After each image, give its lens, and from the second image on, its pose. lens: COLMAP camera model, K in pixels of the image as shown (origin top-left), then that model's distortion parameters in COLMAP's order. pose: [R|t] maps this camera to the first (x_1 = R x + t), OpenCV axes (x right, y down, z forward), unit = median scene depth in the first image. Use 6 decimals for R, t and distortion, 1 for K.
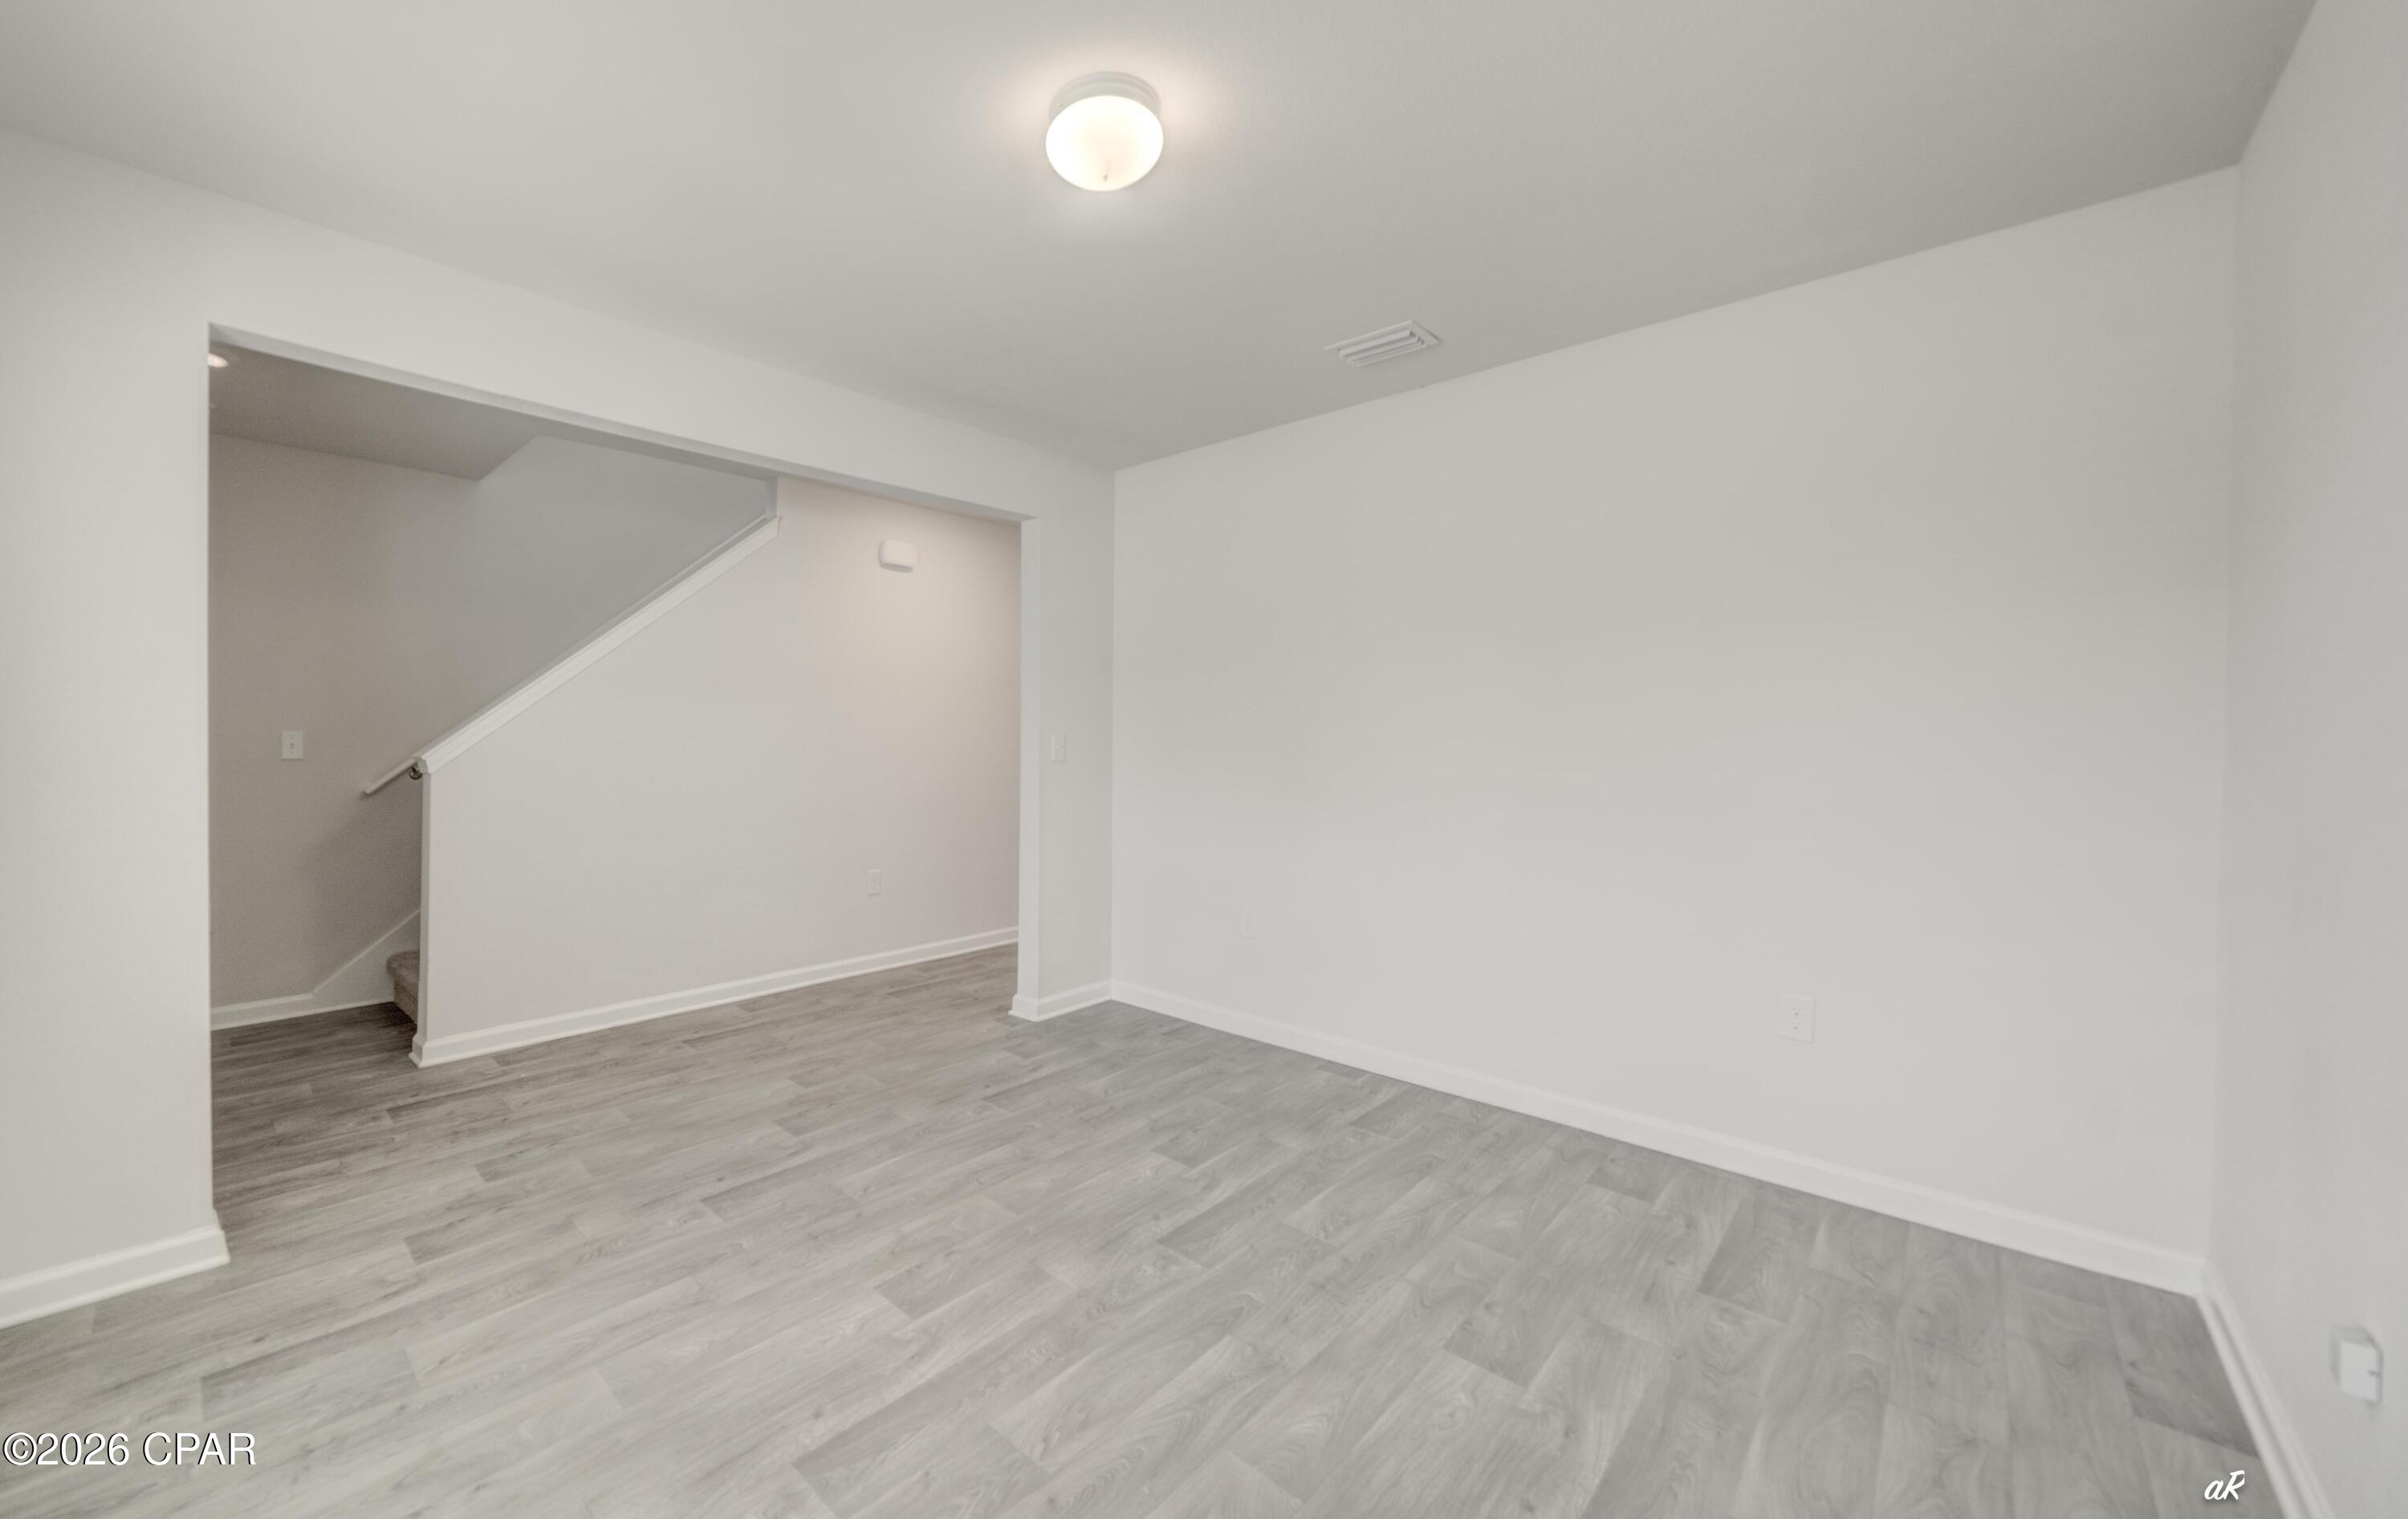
lens RADIAL K [[827.1, 0, 1214.1], [0, 827.1, 750.2], [0, 0, 1]] dist [-0.003772, -0.000370]
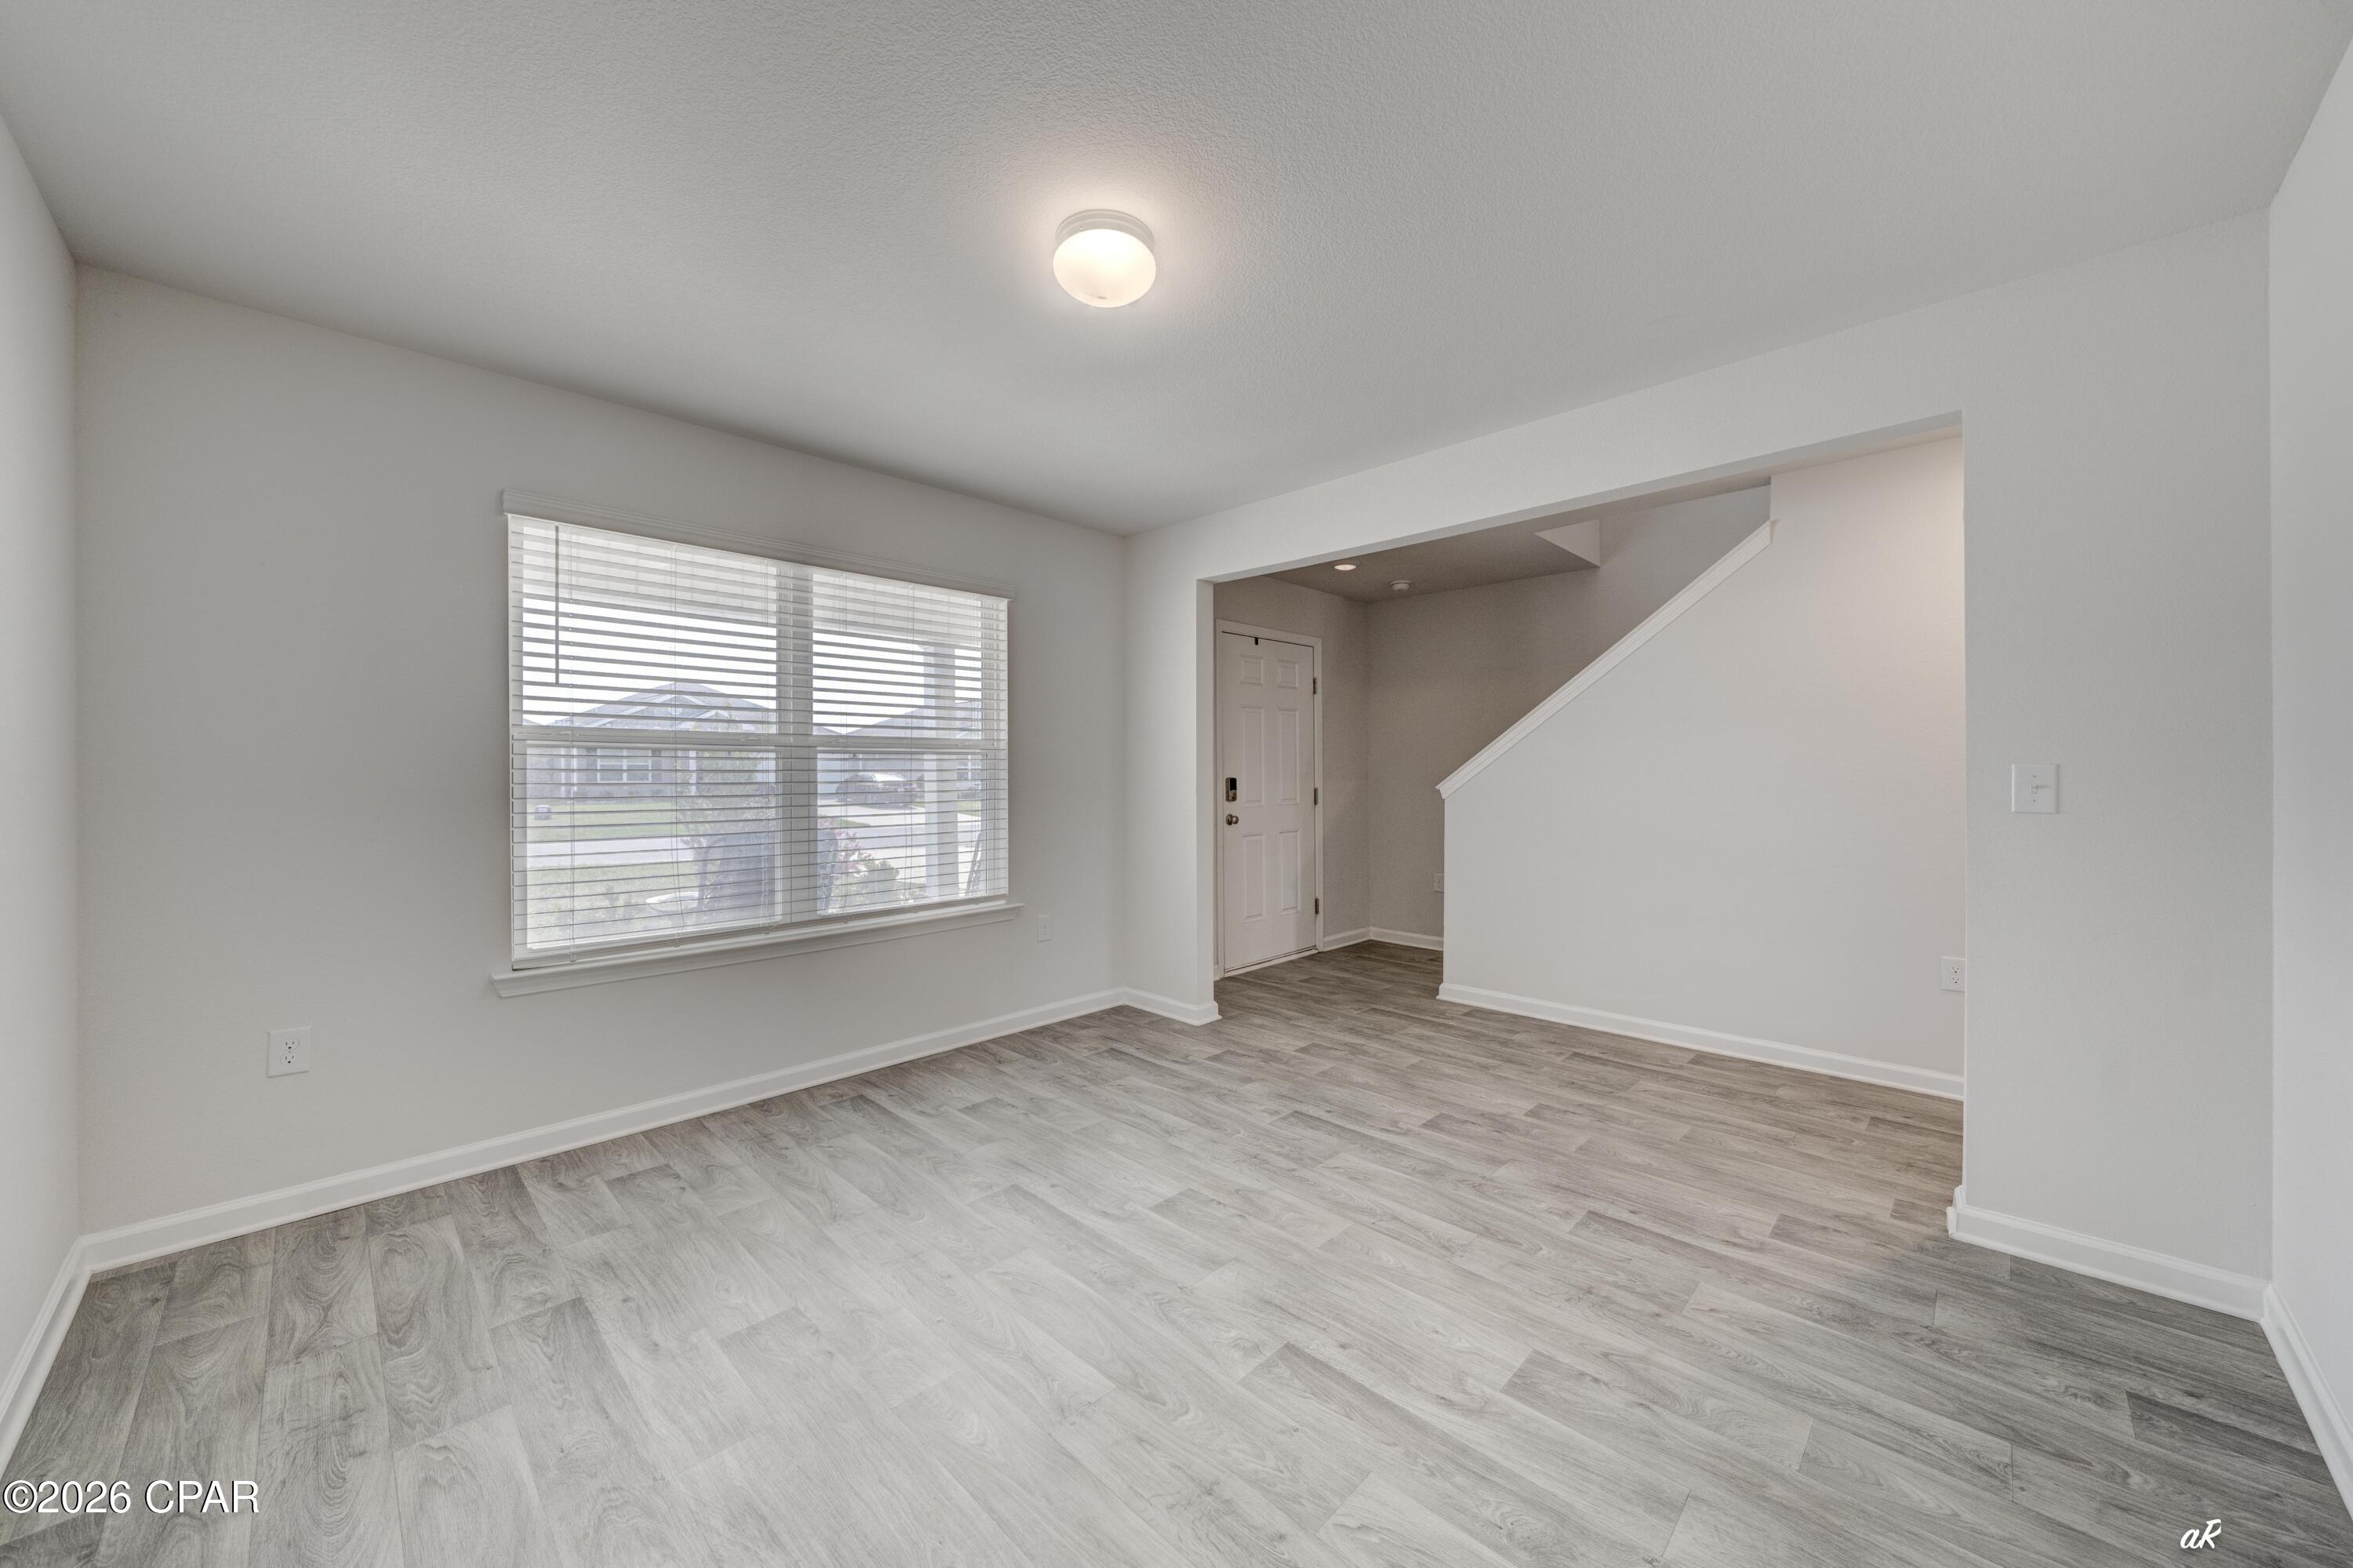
lens RADIAL K [[828.5, 0, 1185.9], [0, 828.5, 763.0], [0, 0, 1]] dist [-0.013351, 0.002000]
pose [[-0.013426, -0.014703, -0.999802, 0.505568], [-0.014646, 0.999788, -0.014506, -0.005829], [0.999803, 0.014448, -0.013639, 0.551234]]
